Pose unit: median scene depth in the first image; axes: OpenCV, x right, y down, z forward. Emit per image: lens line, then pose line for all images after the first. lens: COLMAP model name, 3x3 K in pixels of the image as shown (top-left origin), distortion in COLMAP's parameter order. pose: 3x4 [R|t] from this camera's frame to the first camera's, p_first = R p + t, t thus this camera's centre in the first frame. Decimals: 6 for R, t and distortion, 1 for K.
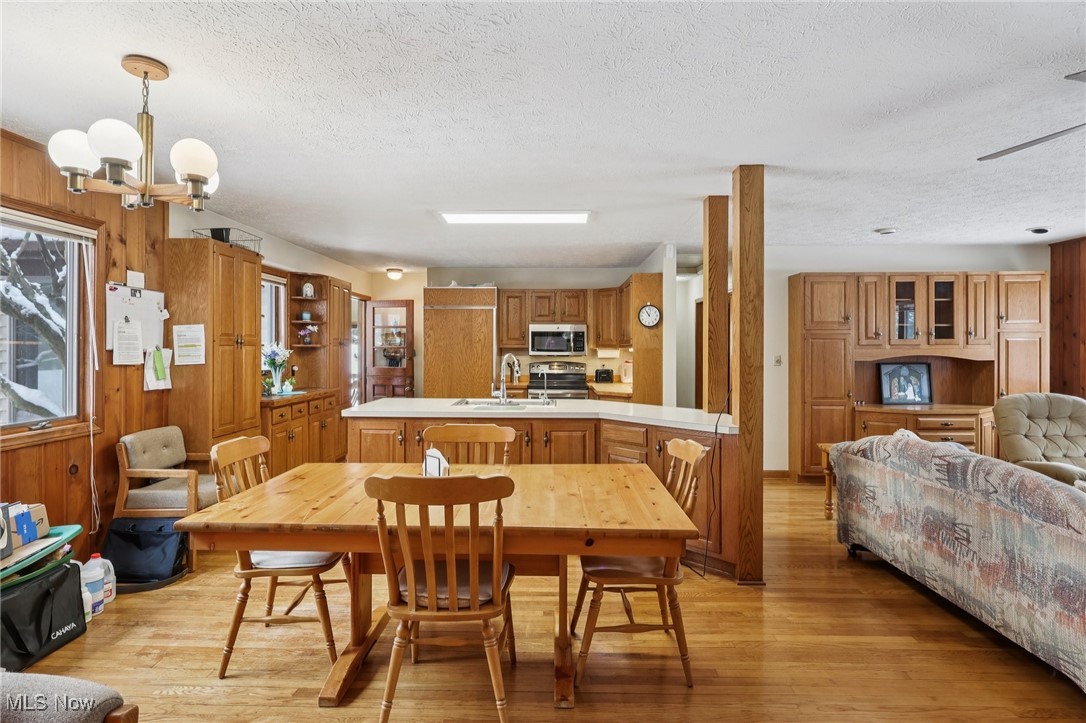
lens RADIAL K [[555.7, 0, 543.4], [0, 555.7, 349.3], [0, 0, 1]] dist [-0.001245, -0.000388]
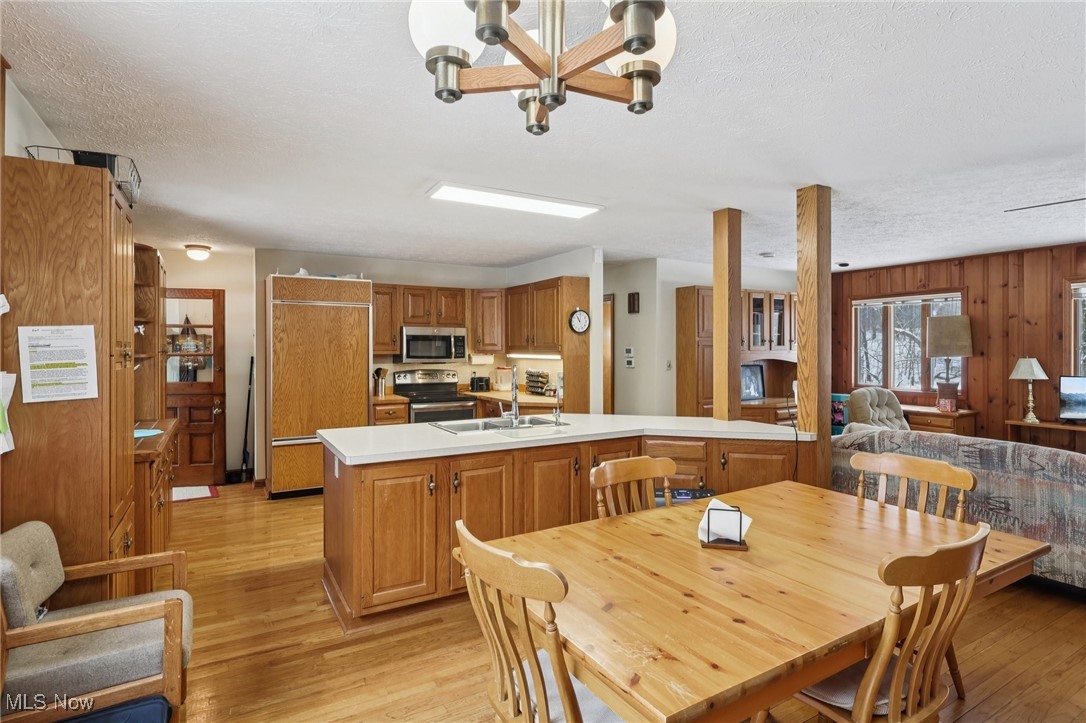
lens RADIAL K [[555.7, 0, 543.4], [0, 555.7, 349.3], [0, 0, 1]] dist [-0.001245, -0.000388]
pose [[0.851027, -0.004813, 0.525100, -0.400200], [0.004661, 0.999988, 0.001611, -0.015140], [-0.525101, 0.001077, 0.851039, 0.234422]]
